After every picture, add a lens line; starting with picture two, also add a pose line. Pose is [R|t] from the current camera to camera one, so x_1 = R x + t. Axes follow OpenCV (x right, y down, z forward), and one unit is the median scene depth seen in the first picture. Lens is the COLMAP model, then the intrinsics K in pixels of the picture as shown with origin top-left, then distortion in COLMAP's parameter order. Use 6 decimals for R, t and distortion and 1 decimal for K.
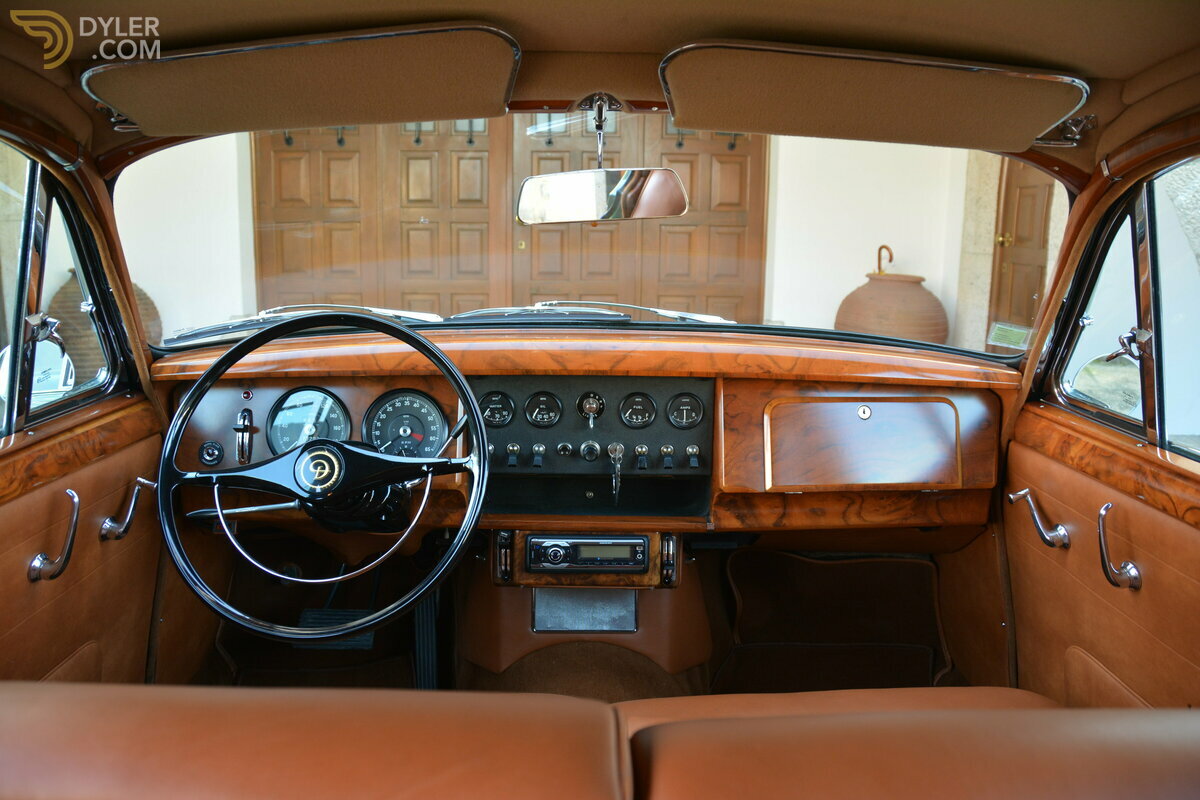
lens RADIAL K [[953.6, 0, 600.0], [0, 953.6, 400.0], [0, 0, 1]] dist [-0.174446, 0.133233]
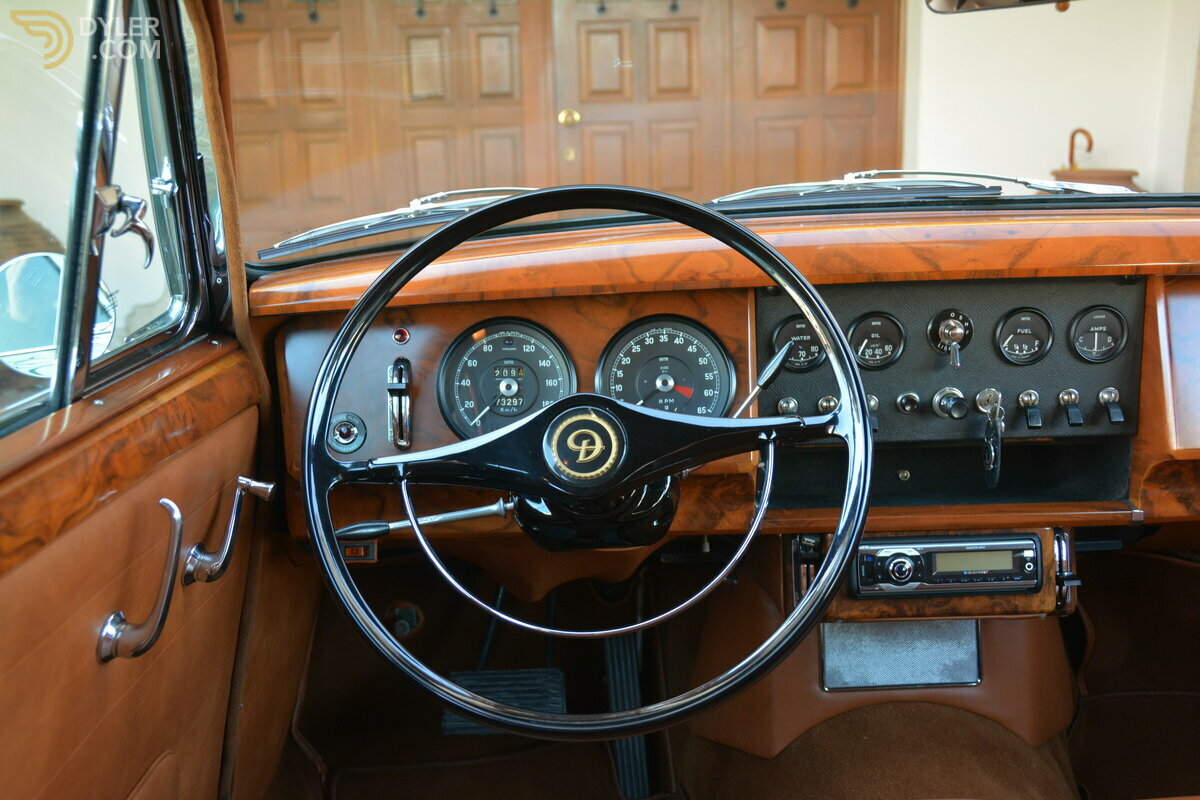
lens RADIAL K [[1234.9, 0, 601.6], [0, 1234.9, 414.7], [0, 0, 1]] dist [-0.056617, 0.168561]
pose [[0.999100, -0.040330, -0.013150, -0.230727], [0.040769, 0.998553, 0.035064, 0.022924], [0.011717, -0.035569, 0.999299, 0.179467]]
